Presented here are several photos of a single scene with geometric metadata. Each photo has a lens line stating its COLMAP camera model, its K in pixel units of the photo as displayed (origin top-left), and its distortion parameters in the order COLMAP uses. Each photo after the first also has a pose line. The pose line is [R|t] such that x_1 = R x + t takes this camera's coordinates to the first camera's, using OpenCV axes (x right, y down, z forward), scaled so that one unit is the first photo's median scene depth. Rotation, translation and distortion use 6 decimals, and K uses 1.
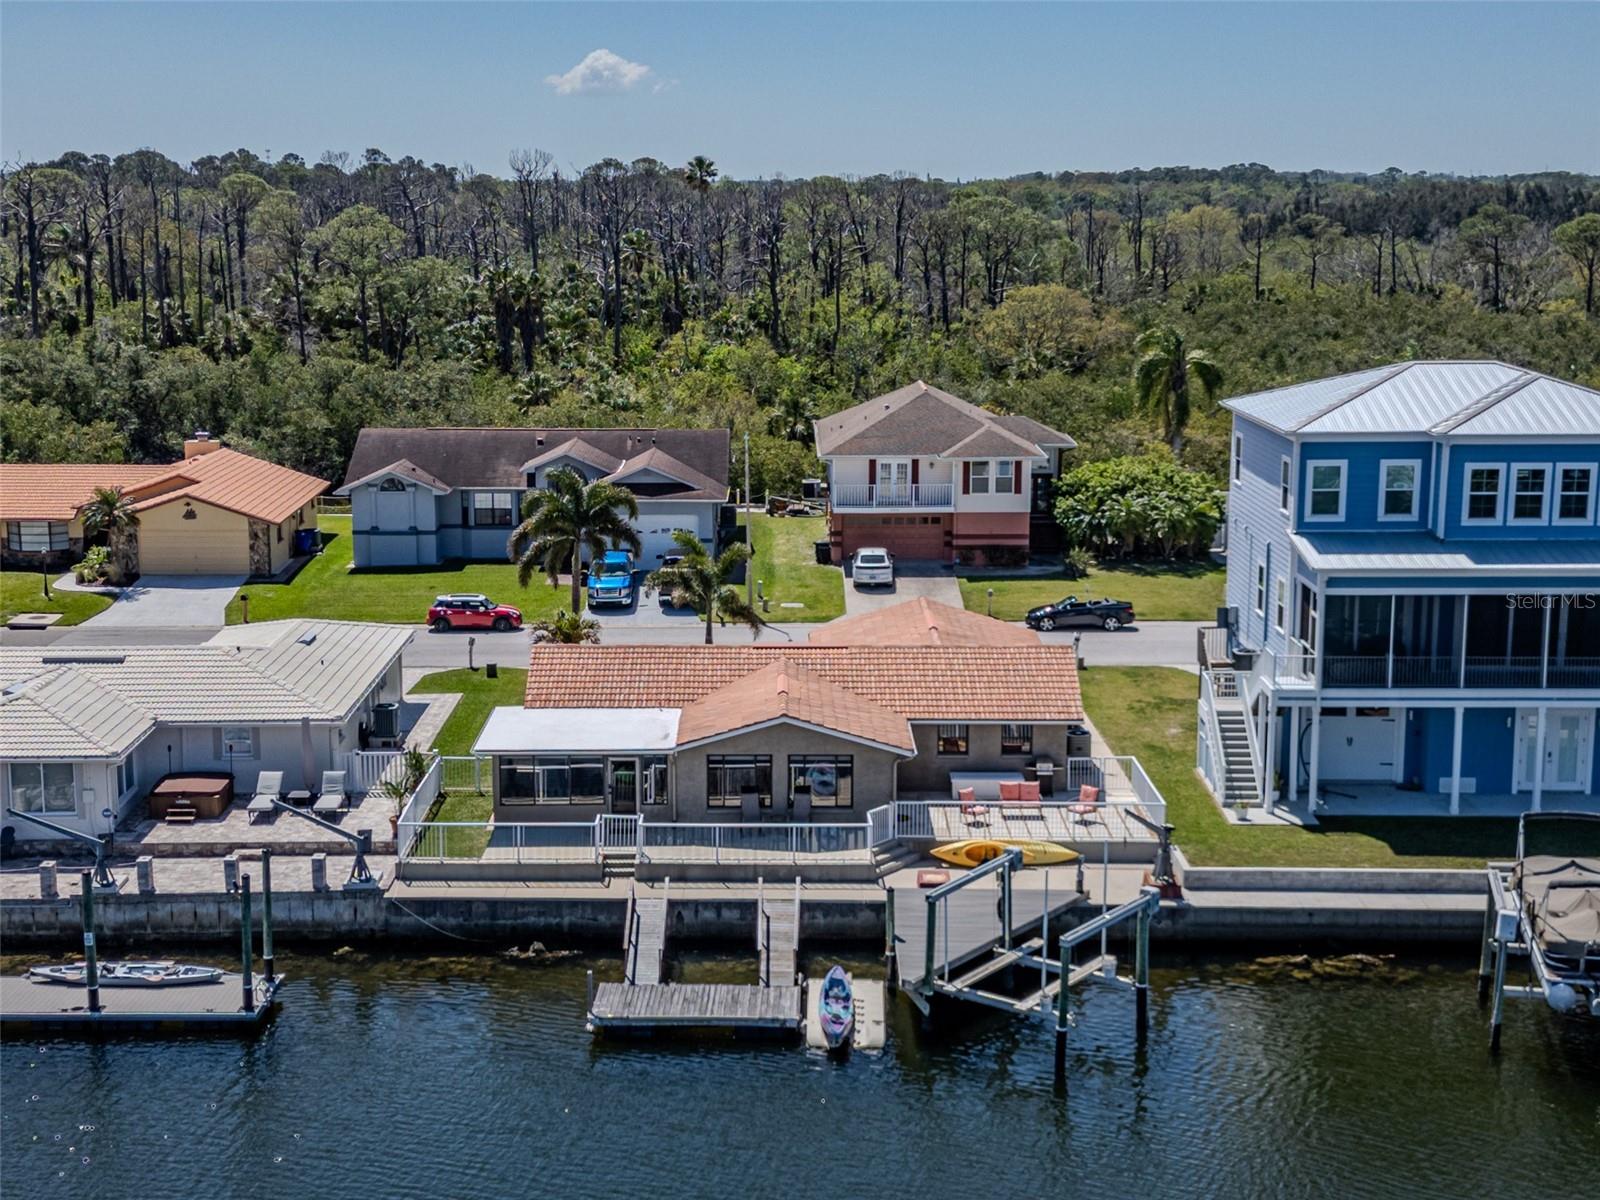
lens RADIAL K [[2248.7, 0, 800.0], [0, 2248.7, 600.0], [0, 0, 1]] dist [0.226097, -0.336332]
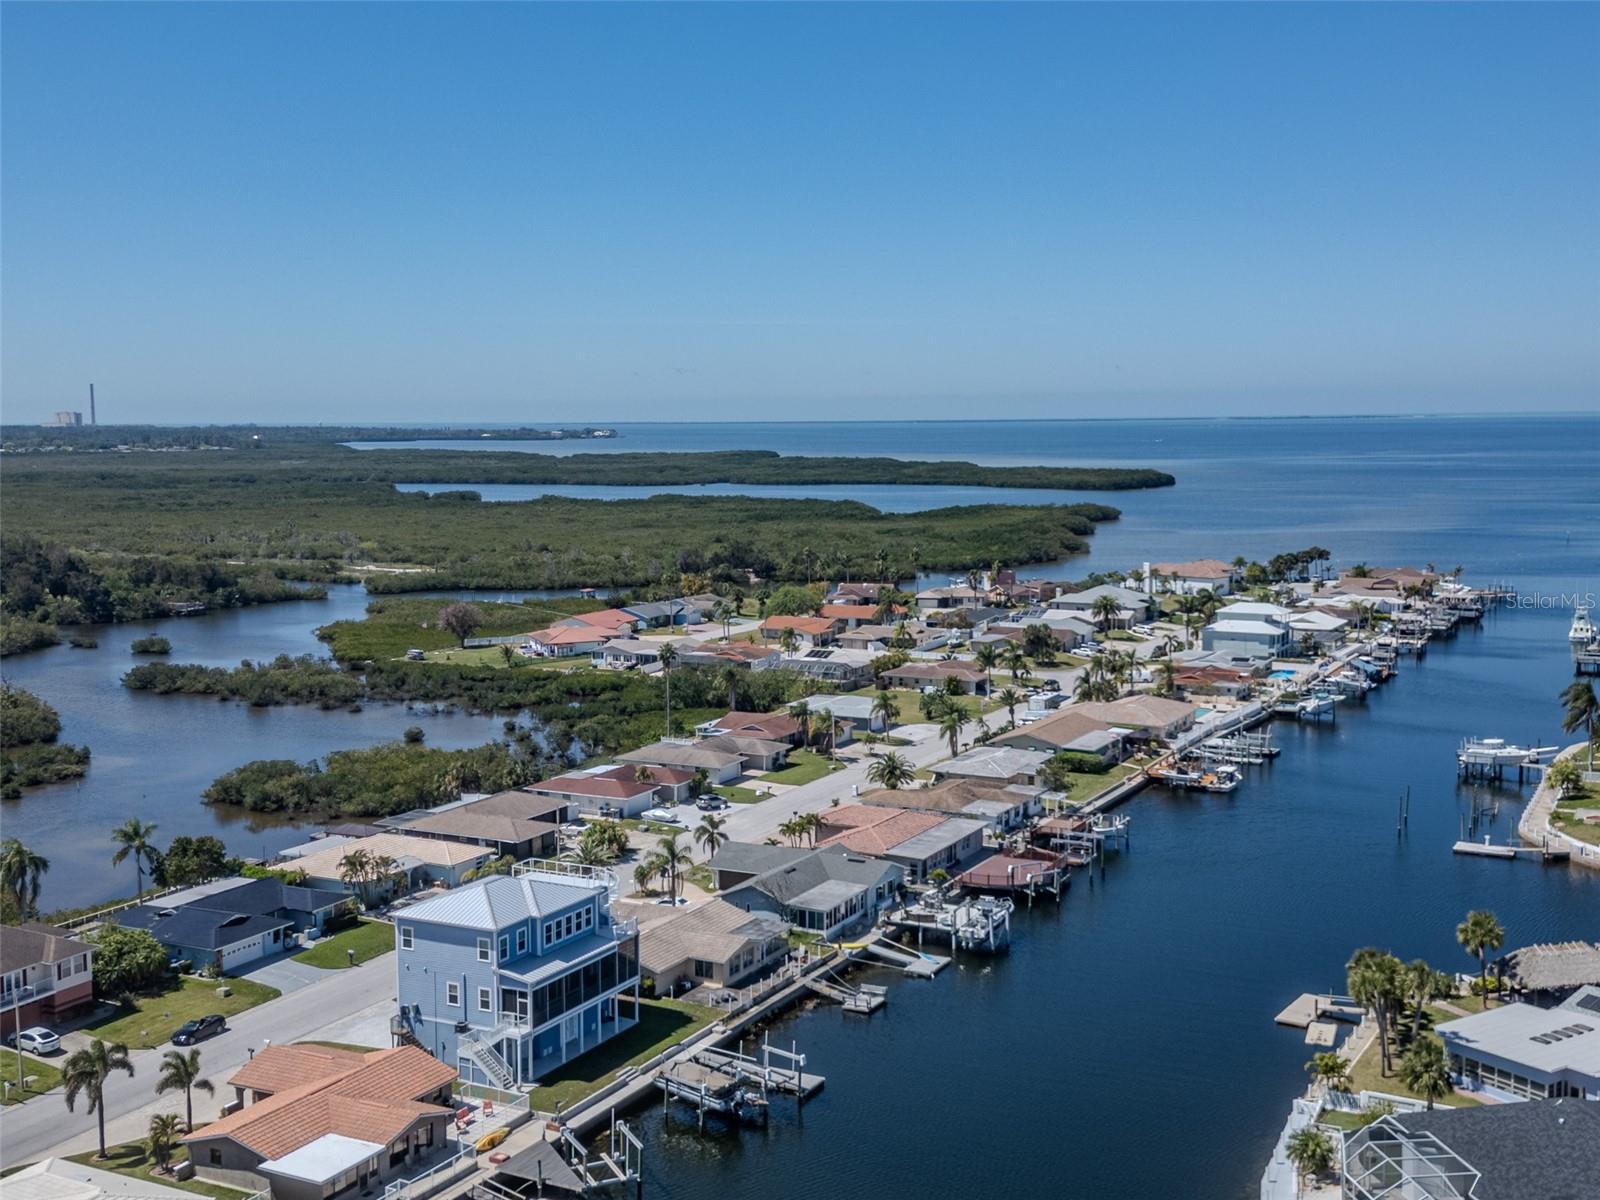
lens RADIAL K [[1796.4, 0, 800.0], [0, 1796.4, 600.0], [0, 0, 1]] dist [0.149885, -0.160494]
pose [[0.485031, -0.094659, 0.869359, -1.300726], [0.167345, 0.985799, 0.013972, -0.399491], [-0.858336, 0.138706, 0.493984, -0.297129]]
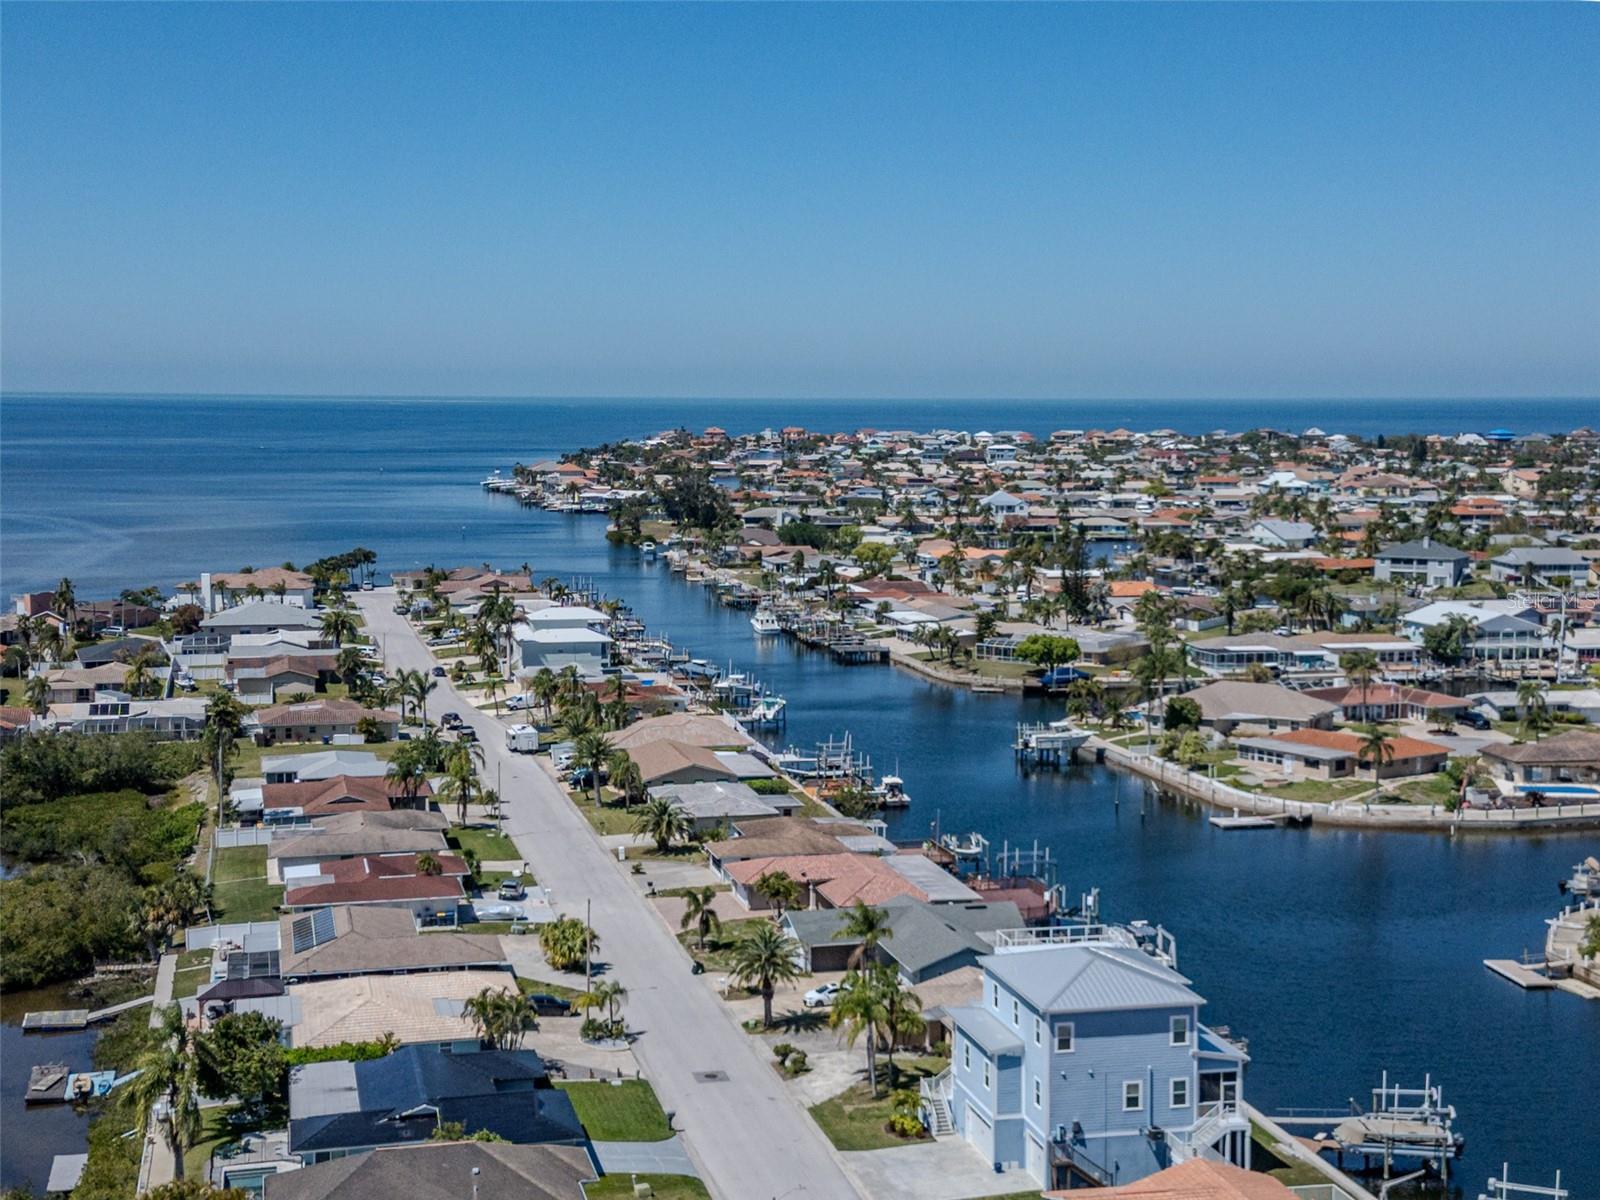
lens RADIAL K [[2248.7, 0, 800.0], [0, 2248.7, 600.0], [0, 0, 1]] dist [0.226097, -0.336332]
pose [[-0.216015, -0.092597, 0.971989, -1.618150], [0.173221, 0.976067, 0.131482, -0.742691], [-0.960902, 0.196772, -0.194805, 1.669906]]
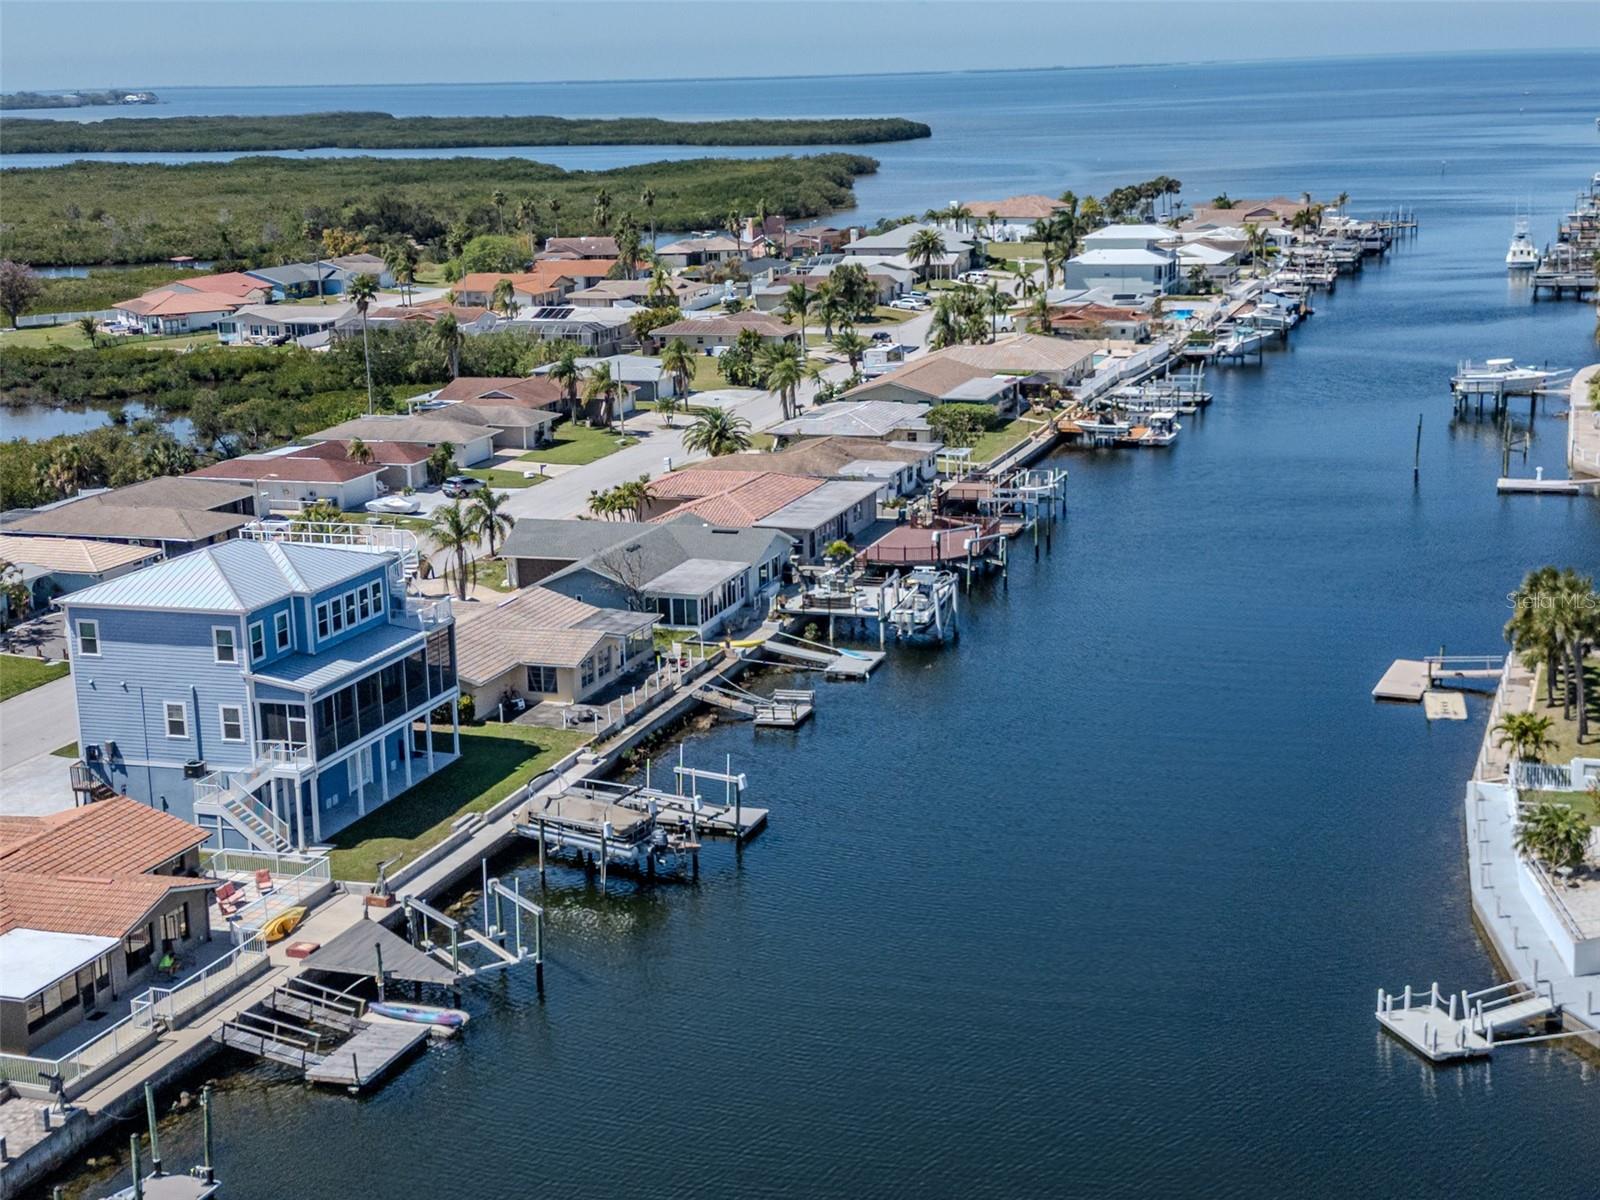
lens RADIAL K [[2294.7, 0, 800.0], [0, 2294.7, 600.0], [0, 0, 1]] dist [0.195894, -0.093016]
pose [[0.335846, -0.220465, 0.915752, -1.089836], [0.198791, 0.966913, 0.159876, -0.257187], [-0.920701, 0.128349, 0.368561, 0.085419]]
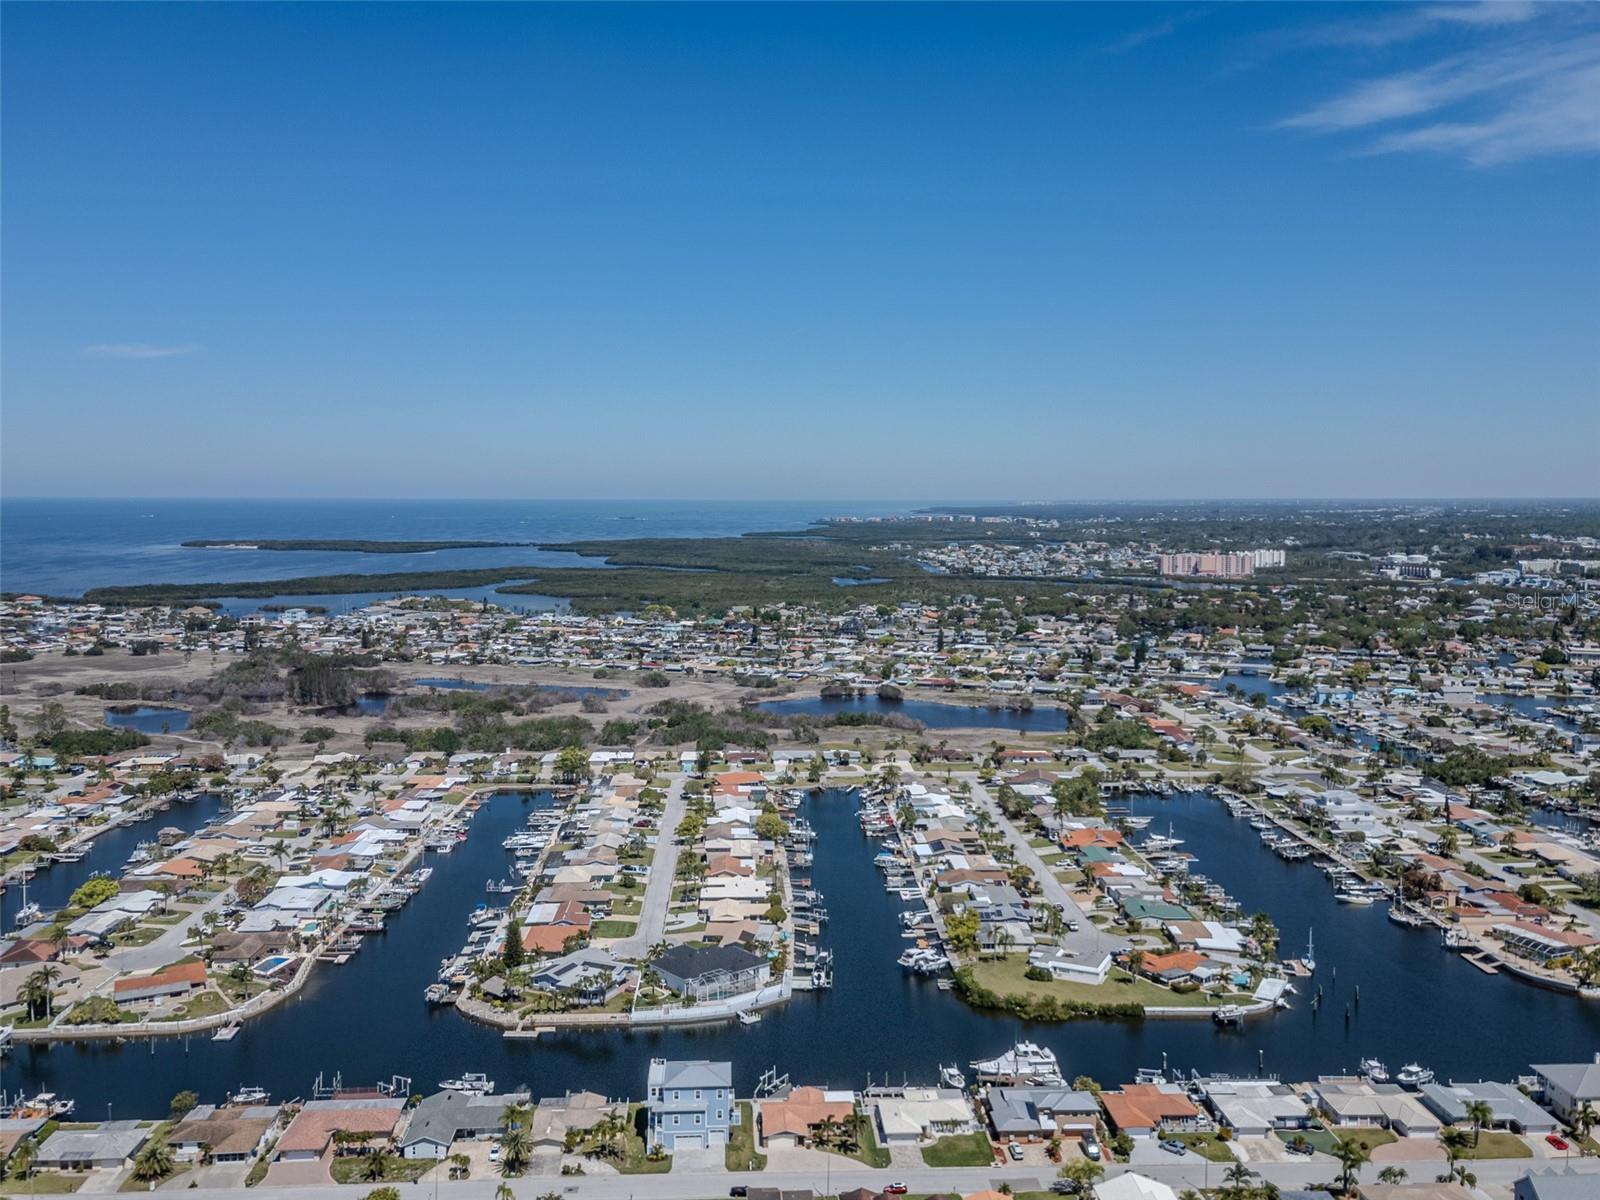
lens RADIAL K [[1388.8, 0, 800.0], [0, 1388.8, 600.0], [0, 0, 1]] dist [0.079570, -0.027068]
pose [[-0.999244, -0.000487, -0.038869, 0.174376], [-0.010510, 0.966062, 0.258096, -2.360668], [0.037424, 0.258309, -0.965337, 4.499003]]
